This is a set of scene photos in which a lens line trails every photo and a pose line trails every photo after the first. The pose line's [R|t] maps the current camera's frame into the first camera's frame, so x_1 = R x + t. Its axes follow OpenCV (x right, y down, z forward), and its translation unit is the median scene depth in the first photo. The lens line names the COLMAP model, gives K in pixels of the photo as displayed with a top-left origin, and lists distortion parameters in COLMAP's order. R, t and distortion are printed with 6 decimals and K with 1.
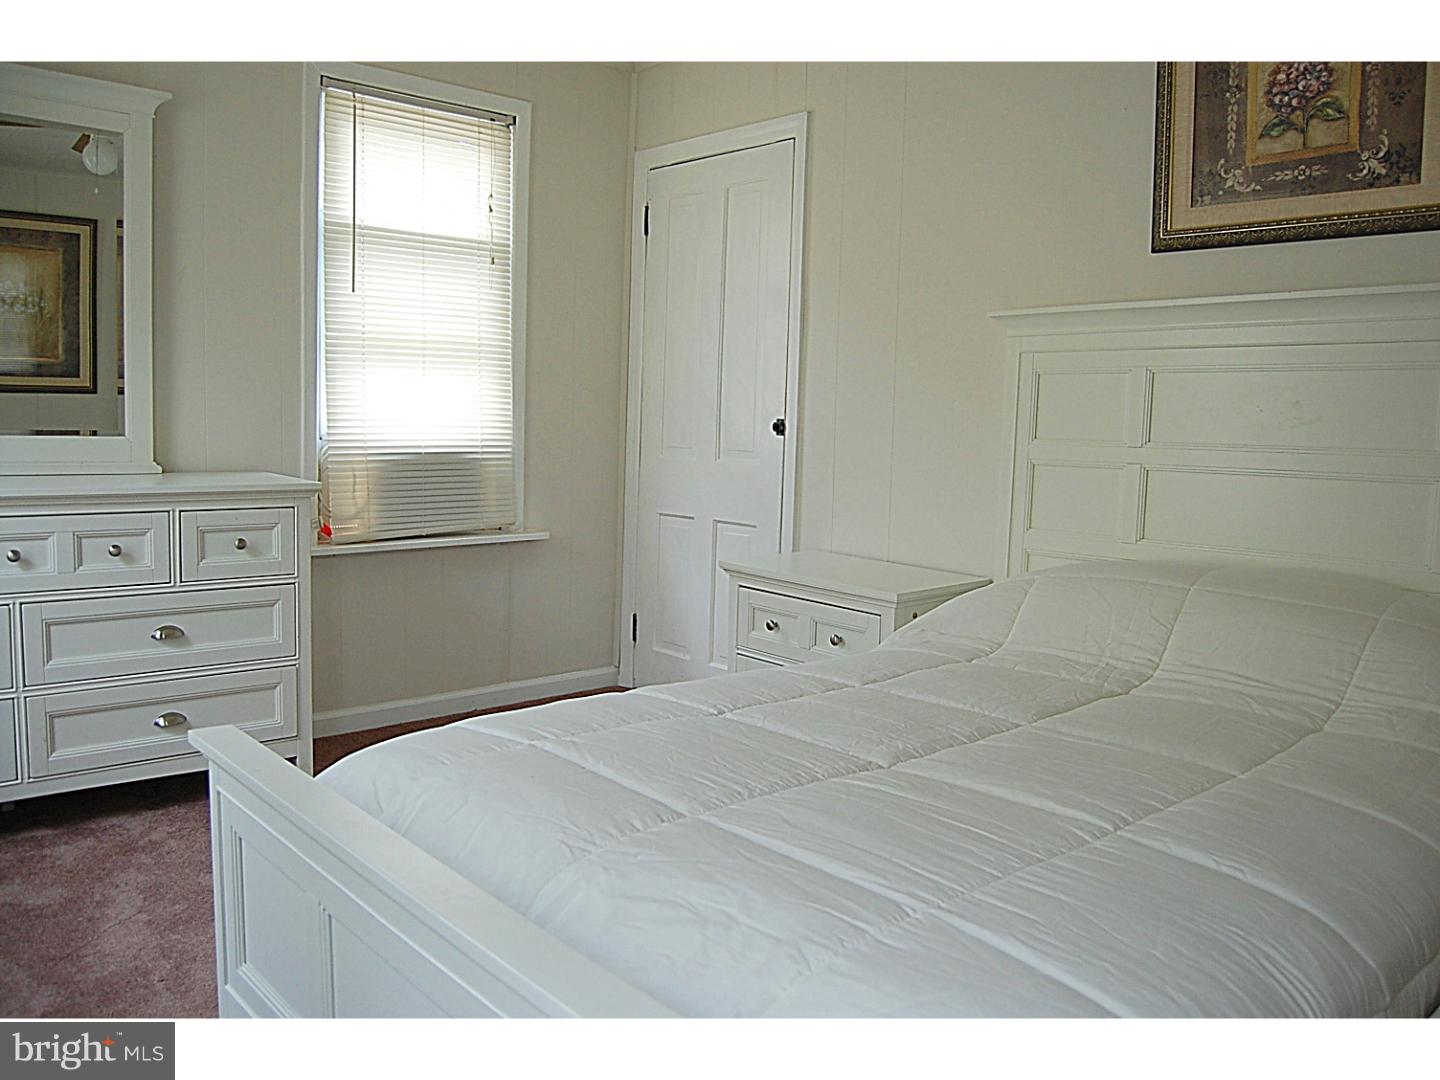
lens RADIAL K [[1126.5, 0, 729.2], [0, 1126.5, 544.8], [0, 0, 1]] dist [-0.098930, 0.049034]
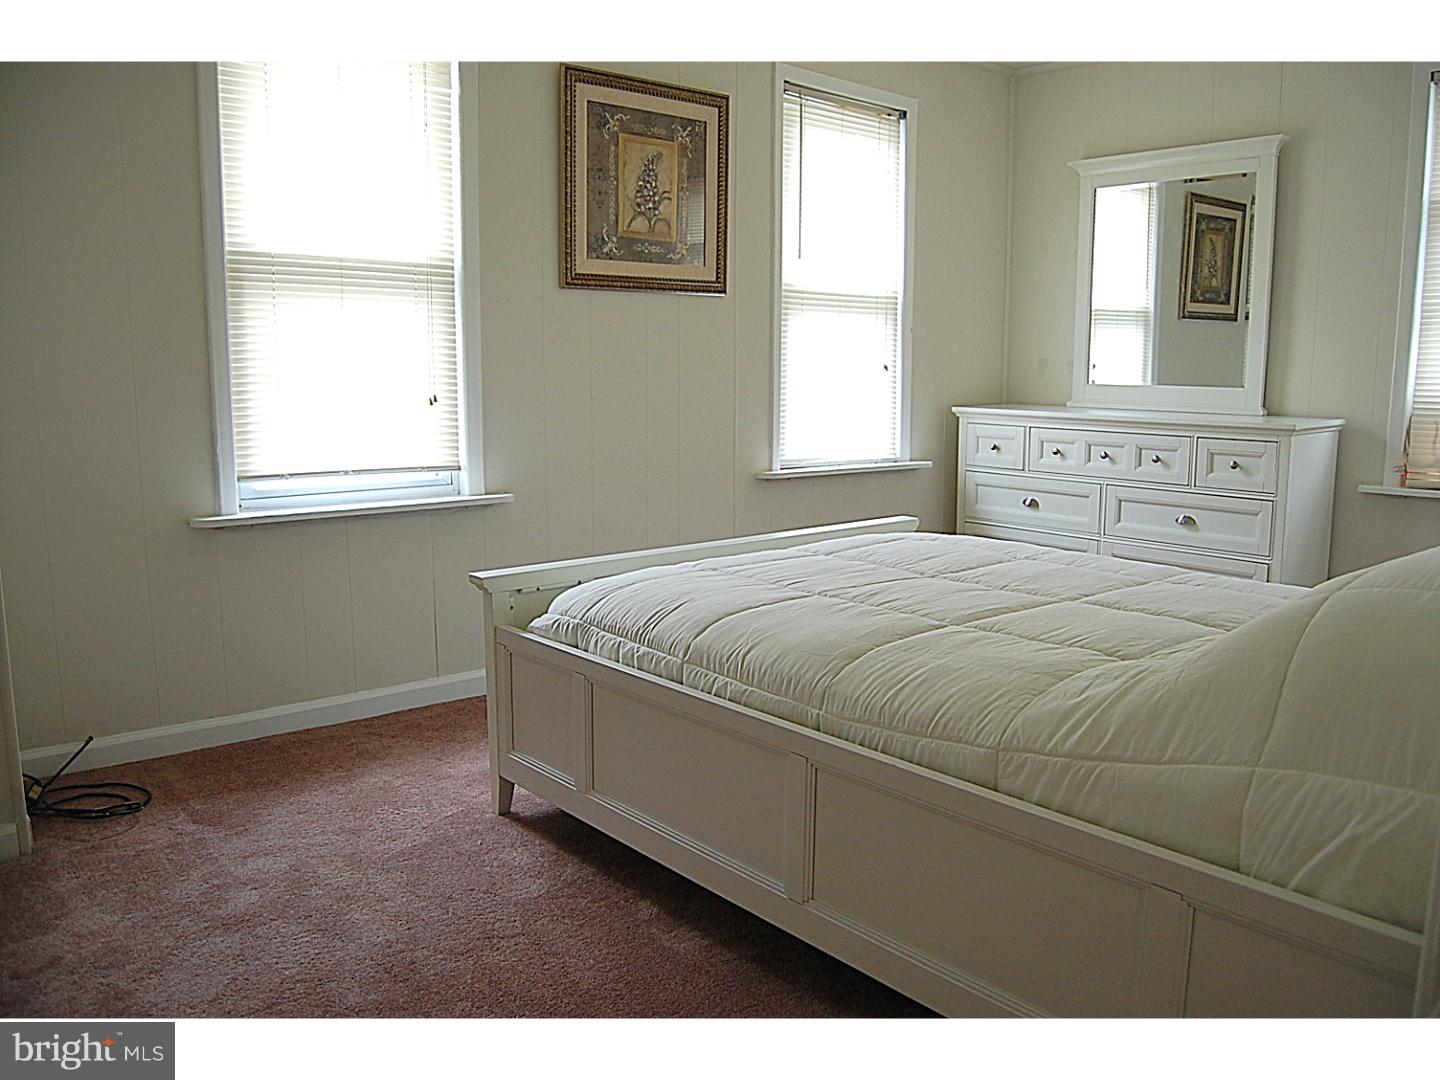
lens RADIAL K [[1126.5, 0, 729.2], [0, 1126.5, 544.8], [0, 0, 1]] dist [-0.098930, 0.049034]
pose [[-0.005568, 0.132072, -0.991224, 0.930964], [-0.117048, 0.984340, 0.131813, -0.010673], [0.993111, 0.116754, 0.009978, 0.383988]]
